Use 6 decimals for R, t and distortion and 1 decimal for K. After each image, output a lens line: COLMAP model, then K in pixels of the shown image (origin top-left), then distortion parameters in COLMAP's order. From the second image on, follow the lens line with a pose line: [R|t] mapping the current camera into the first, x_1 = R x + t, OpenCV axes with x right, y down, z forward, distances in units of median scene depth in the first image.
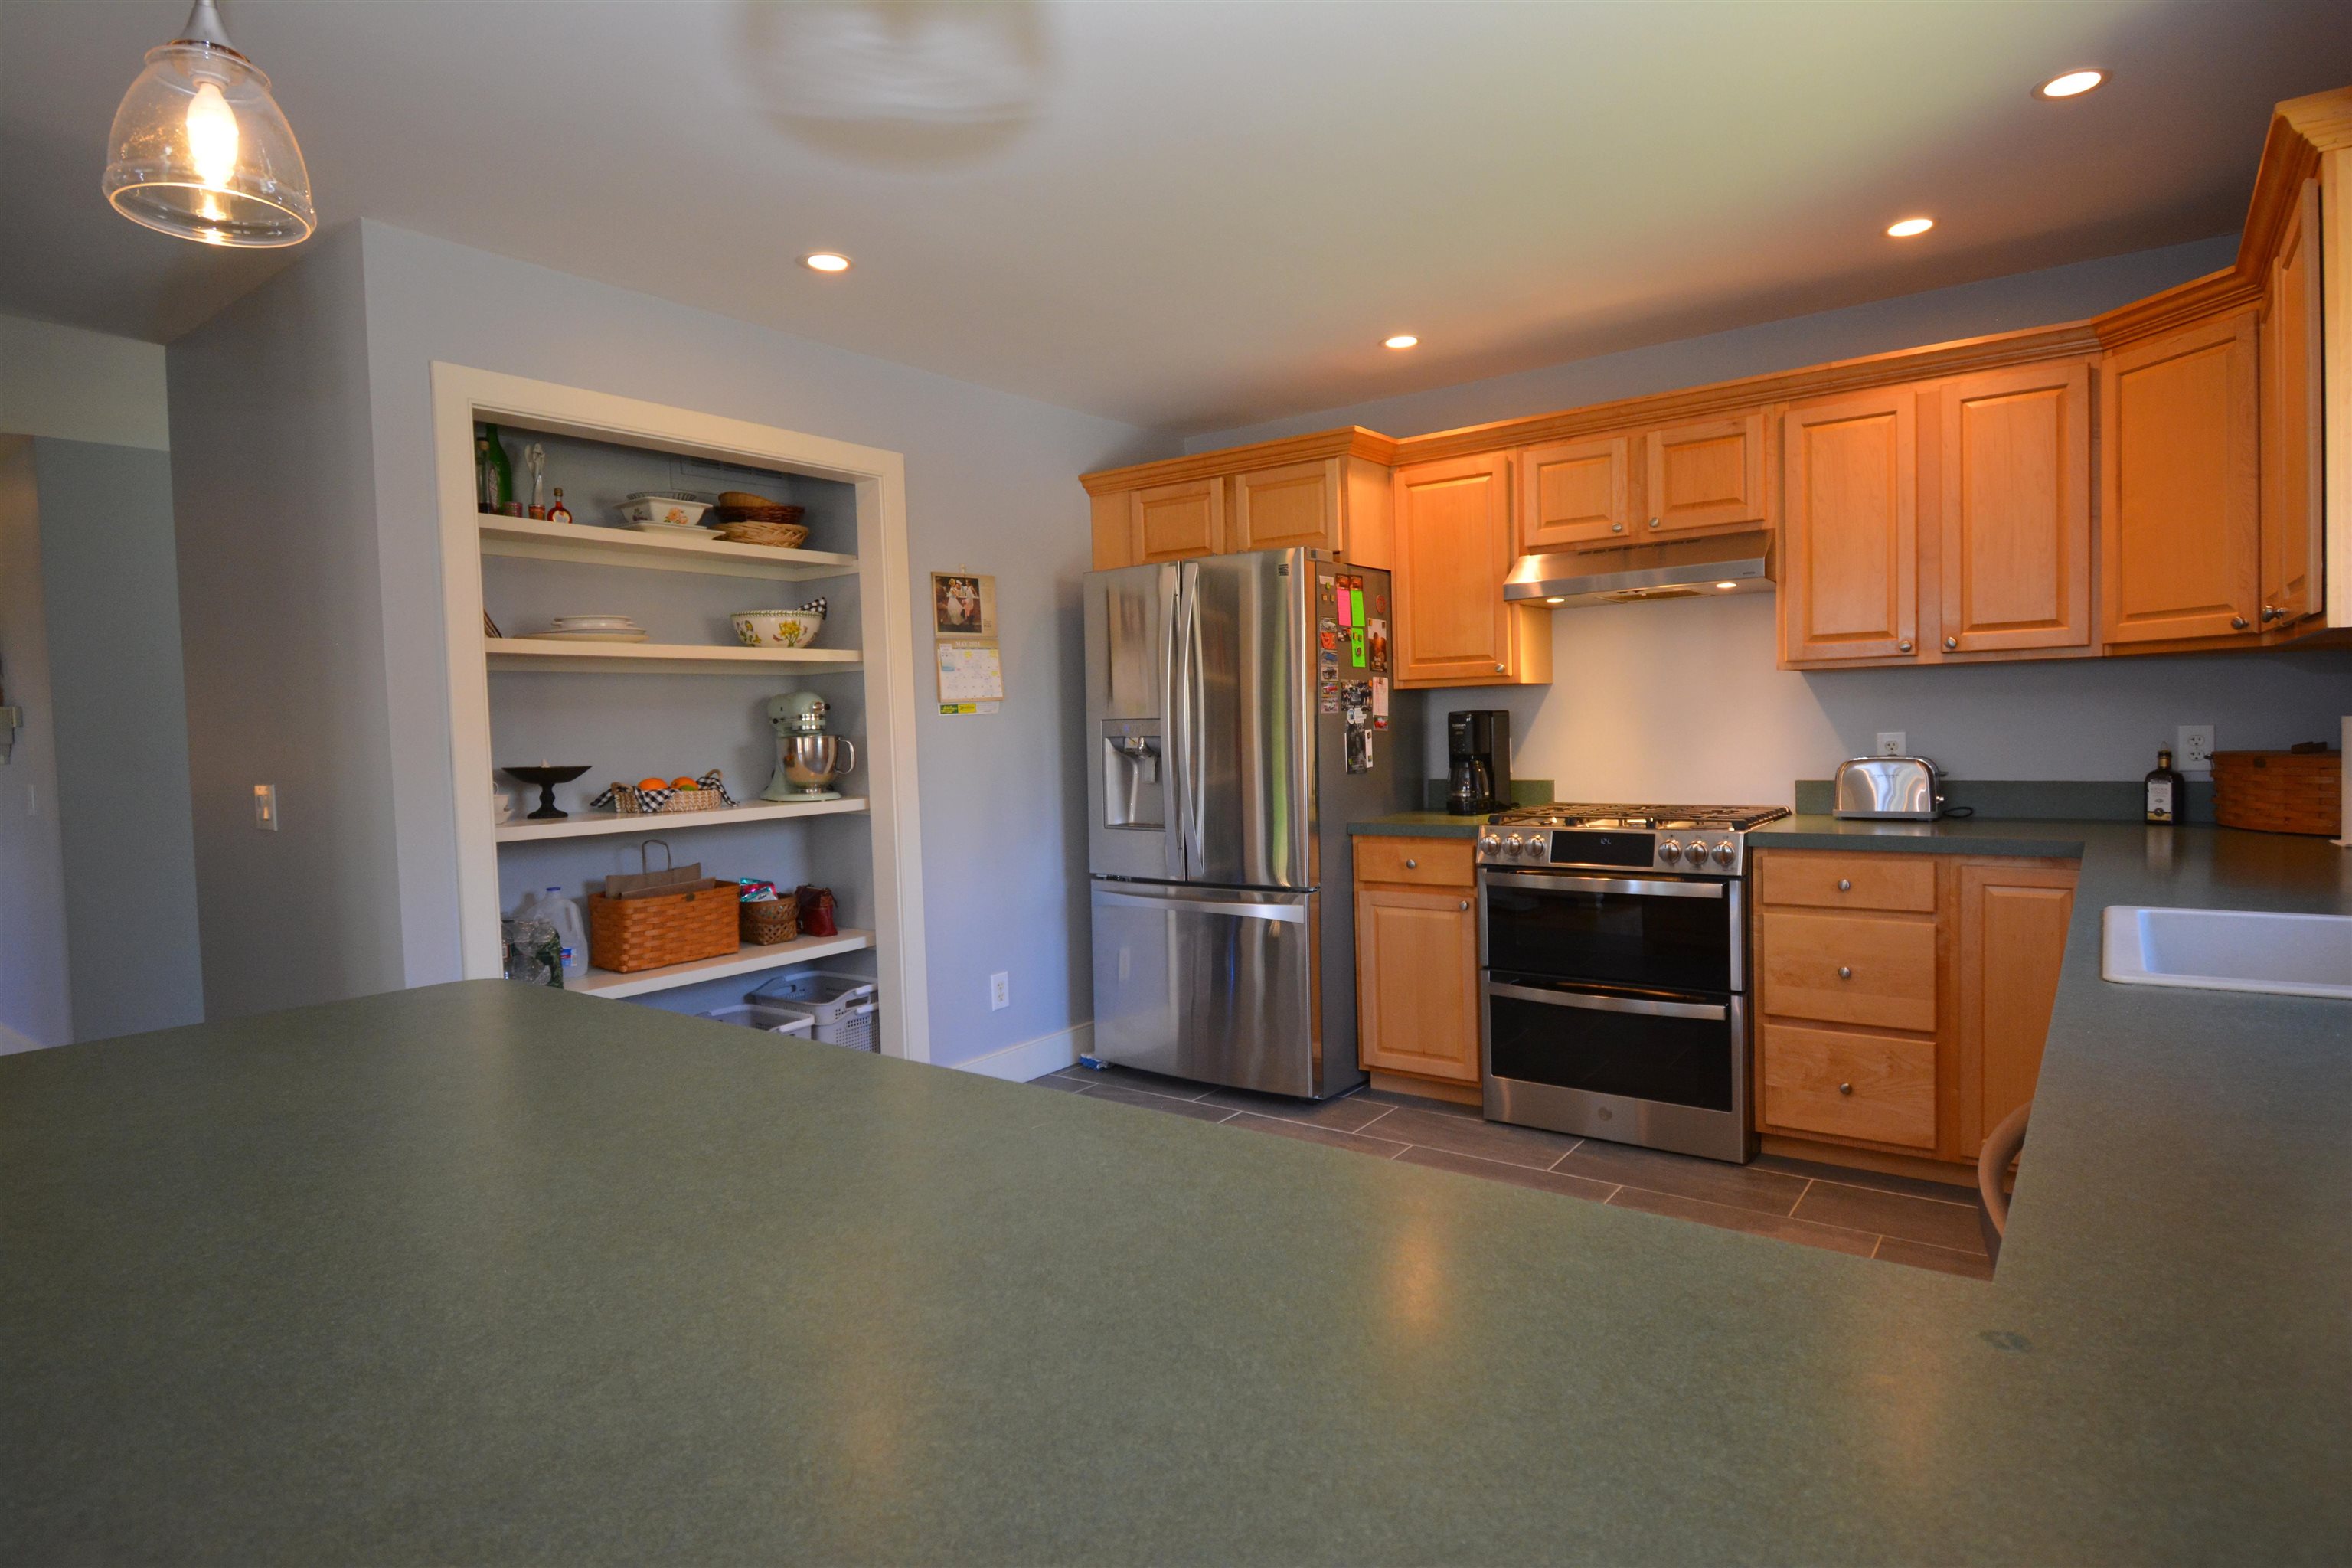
lens RADIAL K [[1255.6, 0, 1175.3], [0, 1255.6, 779.7], [0, 0, 1]] dist [0.020241, -0.031063]
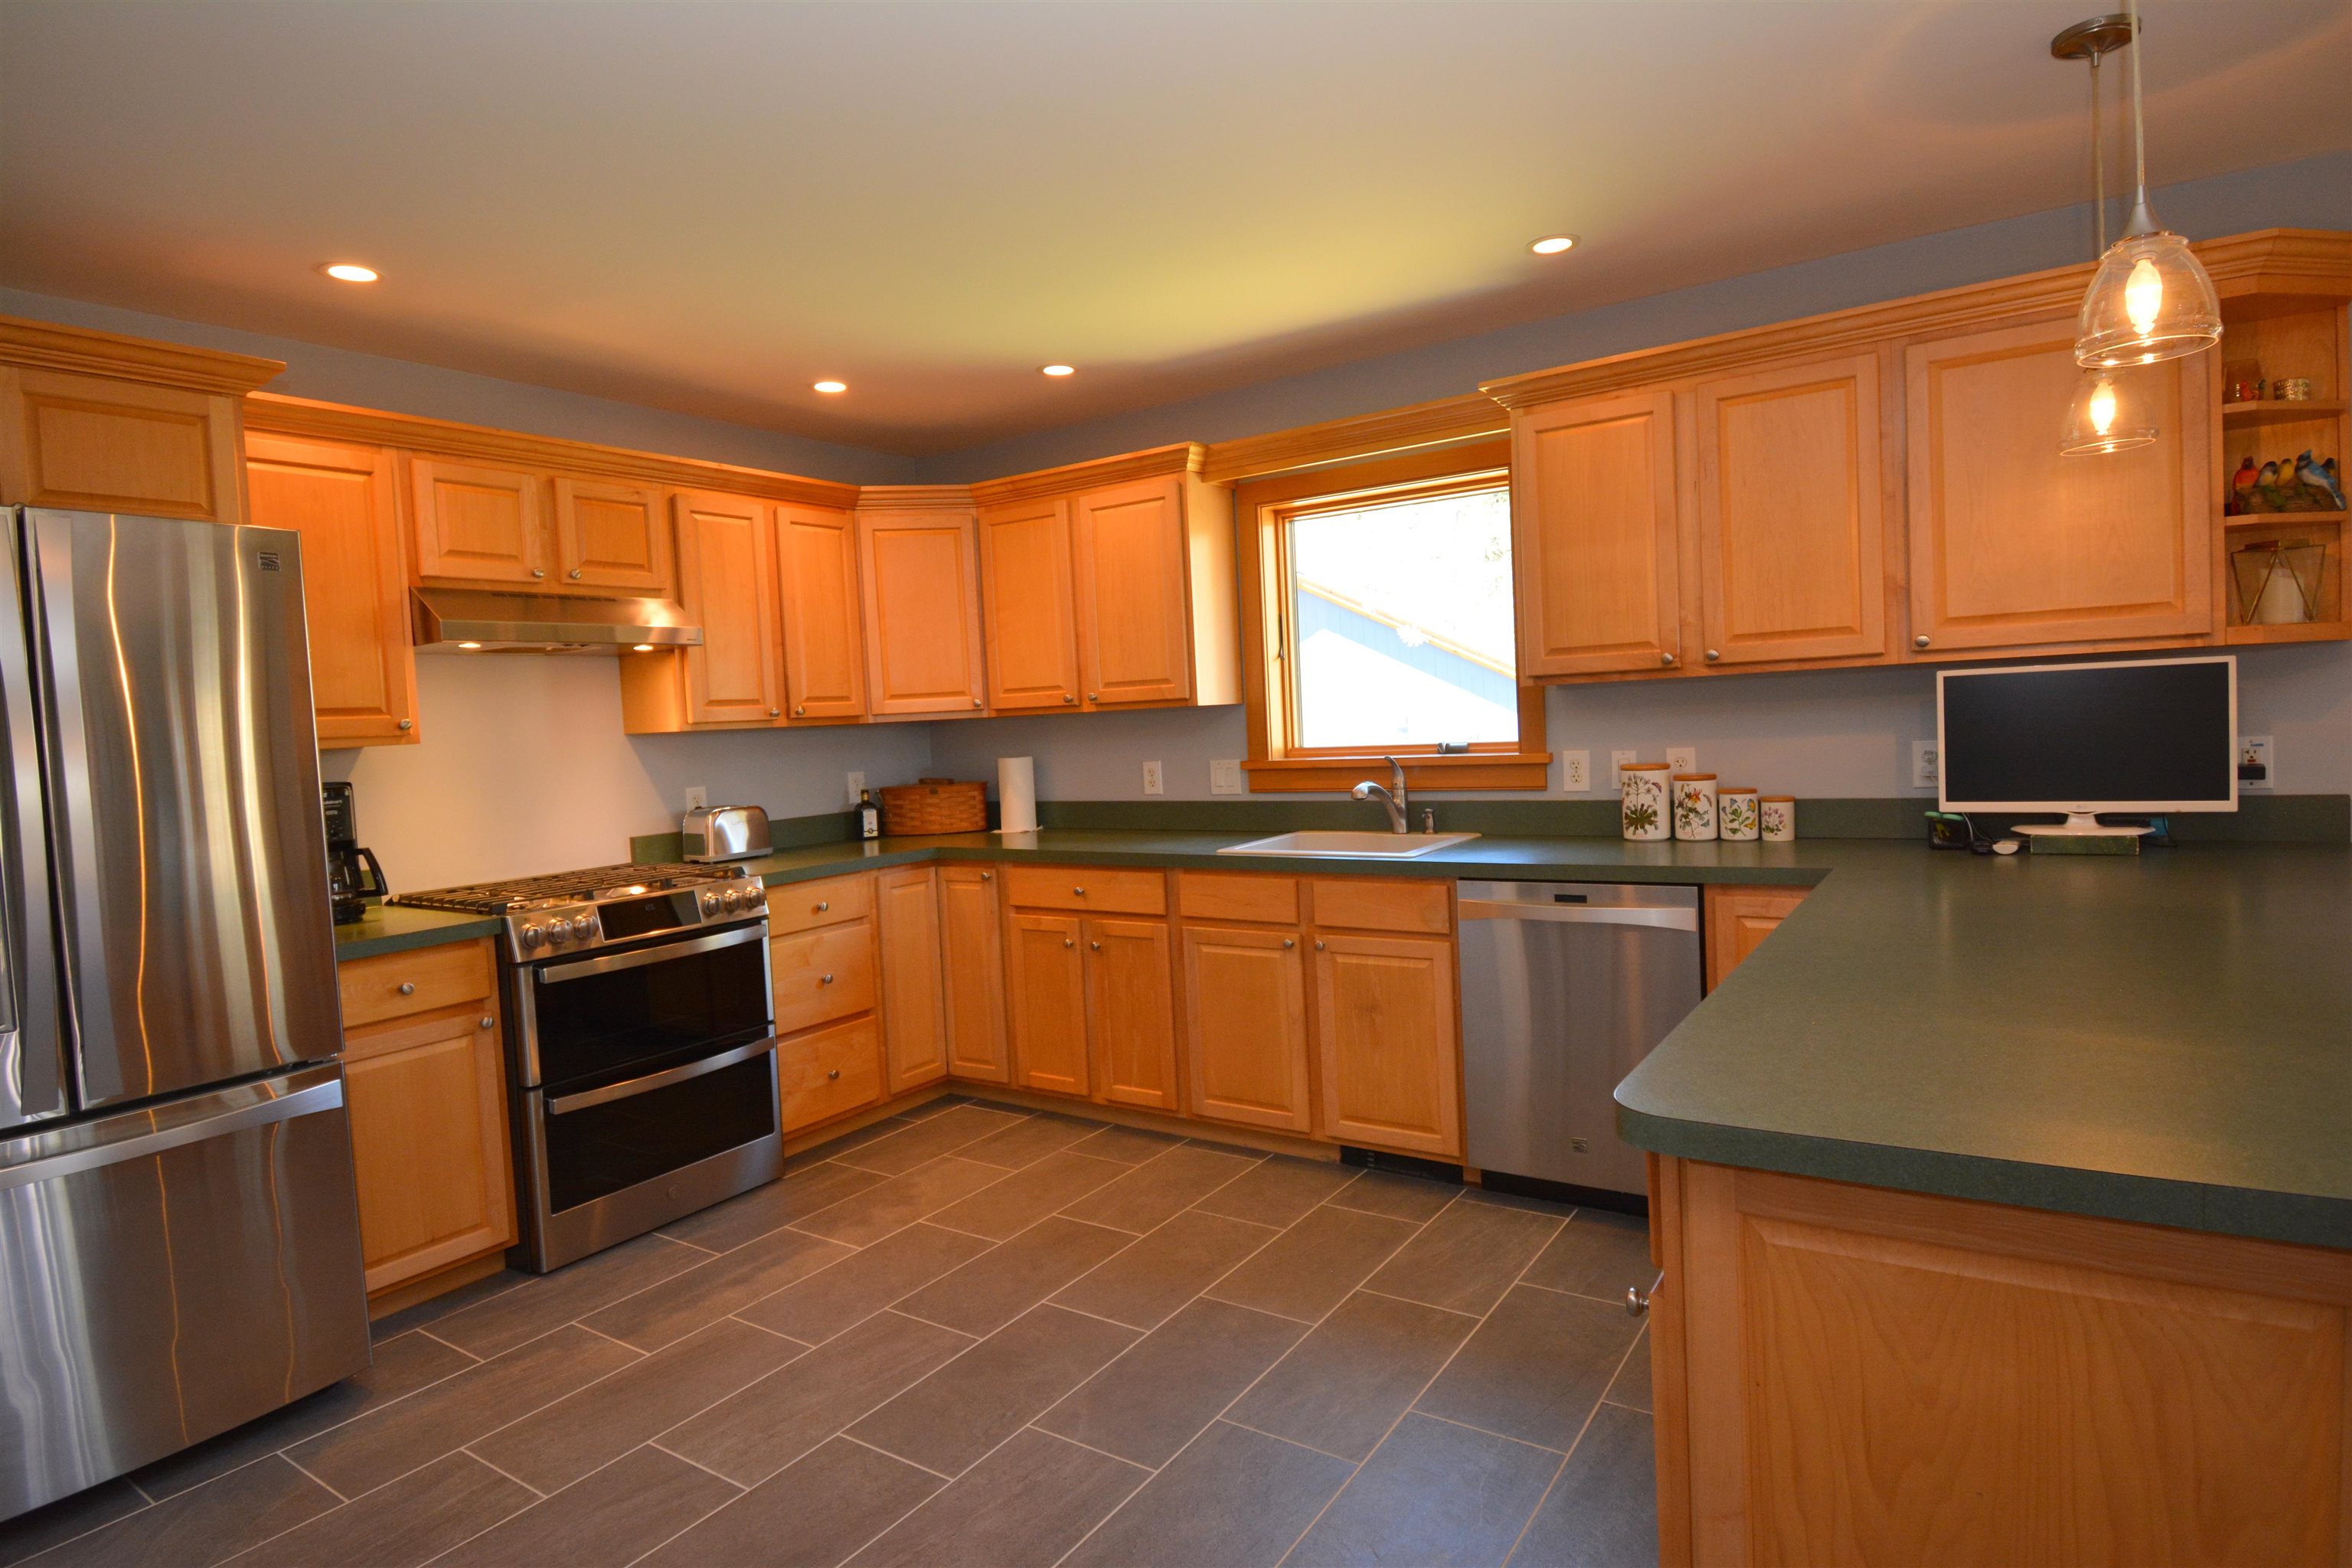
lens RADIAL K [[1255.6, 0, 1175.3], [0, 1255.6, 779.7], [0, 0, 1]] dist [0.020241, -0.031063]
pose [[-0.048208, -0.019134, 0.998654, -0.597755], [0.097882, 0.994914, 0.023787, -0.029005], [-0.994030, 0.098897, -0.046090, 0.614654]]
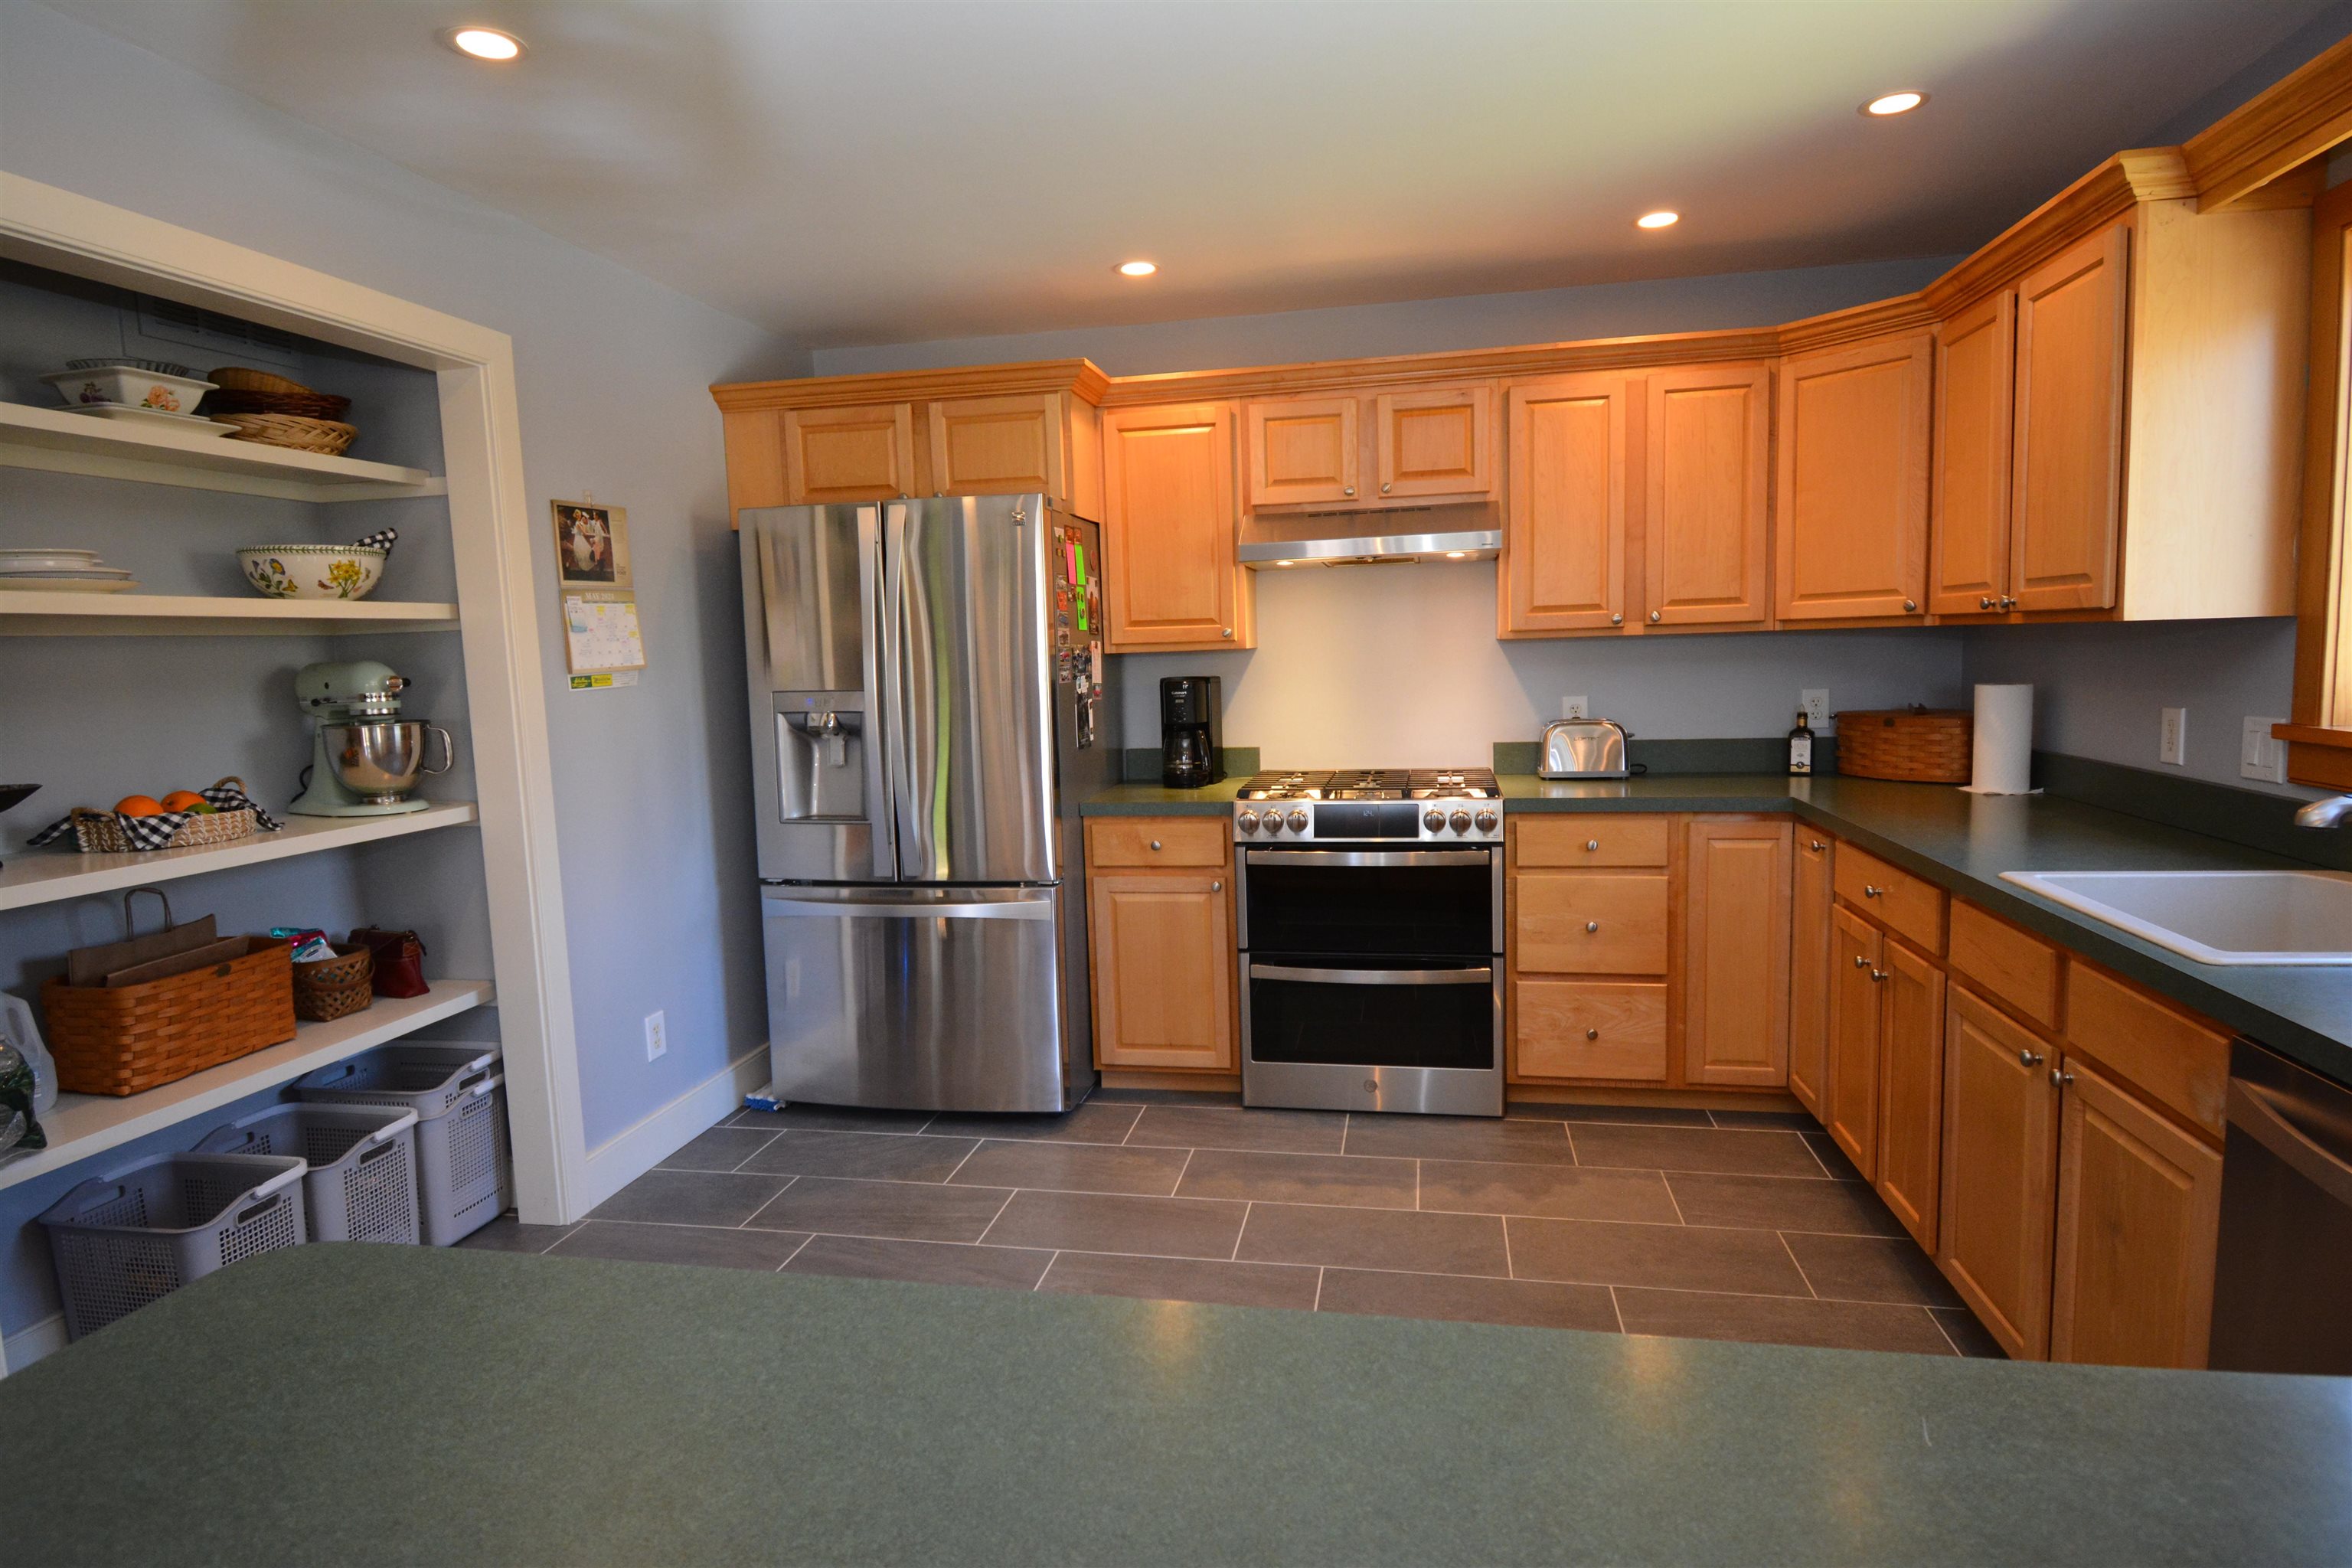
lens RADIAL K [[1255.6, 0, 1175.3], [0, 1255.6, 779.7], [0, 0, 1]] dist [0.020241, -0.031063]
pose [[0.902213, -0.044941, 0.428943, -0.206468], [0.025187, 0.998349, 0.051620, -0.030529], [-0.430555, -0.035769, 0.901855, 0.171511]]
